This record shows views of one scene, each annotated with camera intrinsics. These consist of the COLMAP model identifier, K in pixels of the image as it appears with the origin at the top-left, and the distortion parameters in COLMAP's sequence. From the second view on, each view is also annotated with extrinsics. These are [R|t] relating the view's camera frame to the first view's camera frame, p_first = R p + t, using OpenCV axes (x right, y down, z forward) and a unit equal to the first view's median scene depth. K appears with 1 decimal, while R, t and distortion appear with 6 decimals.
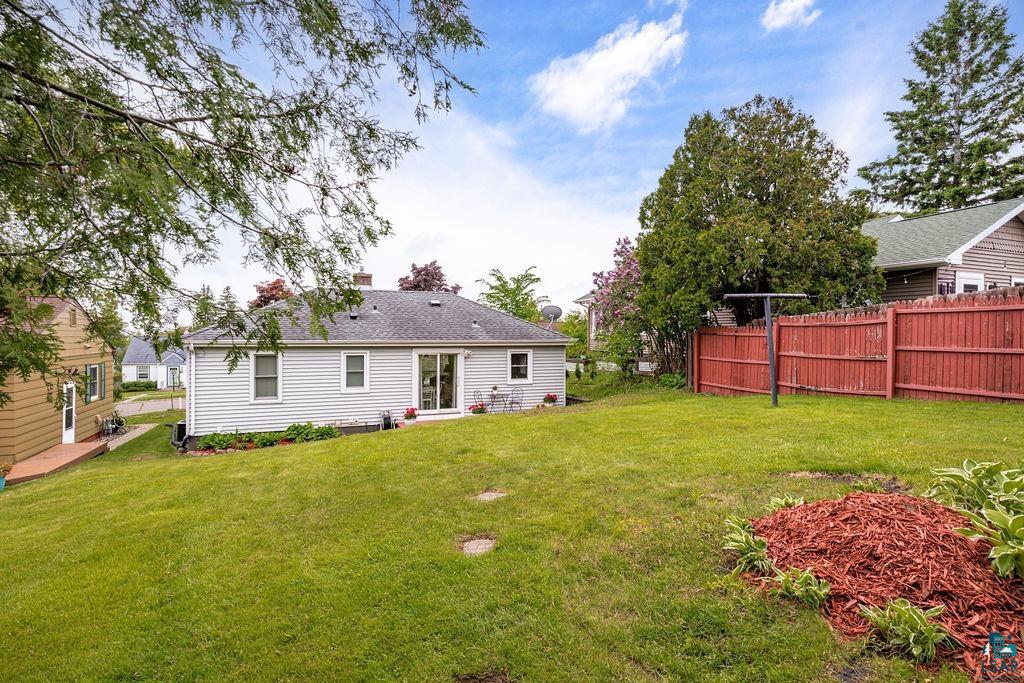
lens RADIAL K [[498.9, 0, 508.7], [0, 498.9, 337.6], [0, 0, 1]] dist [-0.004606, -0.000168]
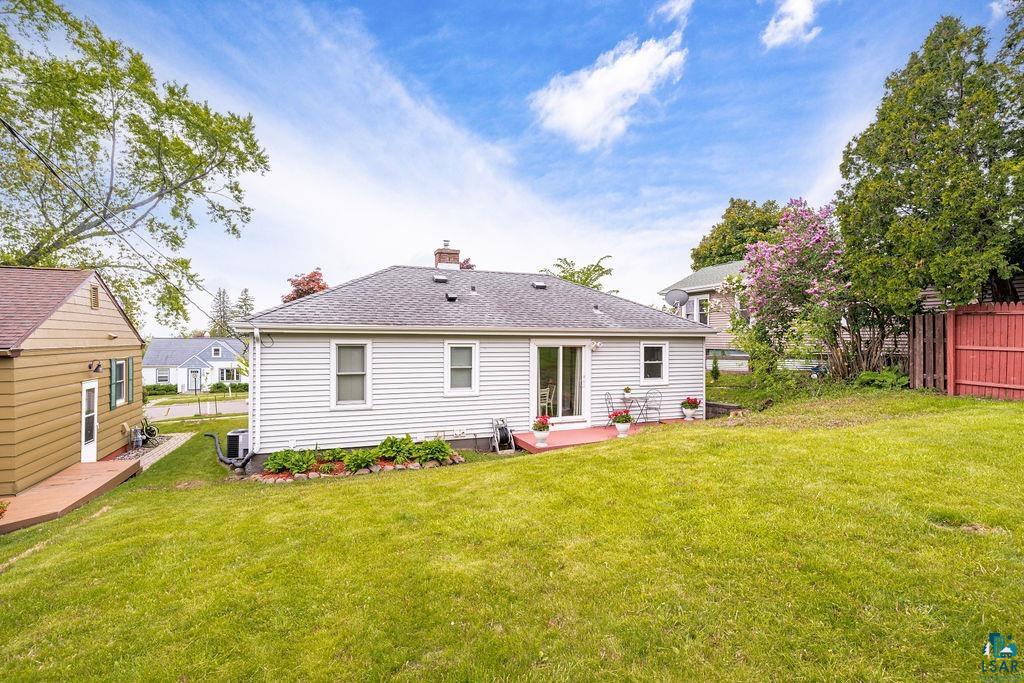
lens RADIAL K [[498.9, 0, 519.9], [0, 498.9, 341.5], [0, 0, 1]] dist [-0.004606, -0.000168]
pose [[0.999987, 0.001130, -0.005041, -0.213386], [-0.001139, 0.999998, -0.001766, 0.028676], [0.005039, 0.001772, 0.999986, 0.232656]]
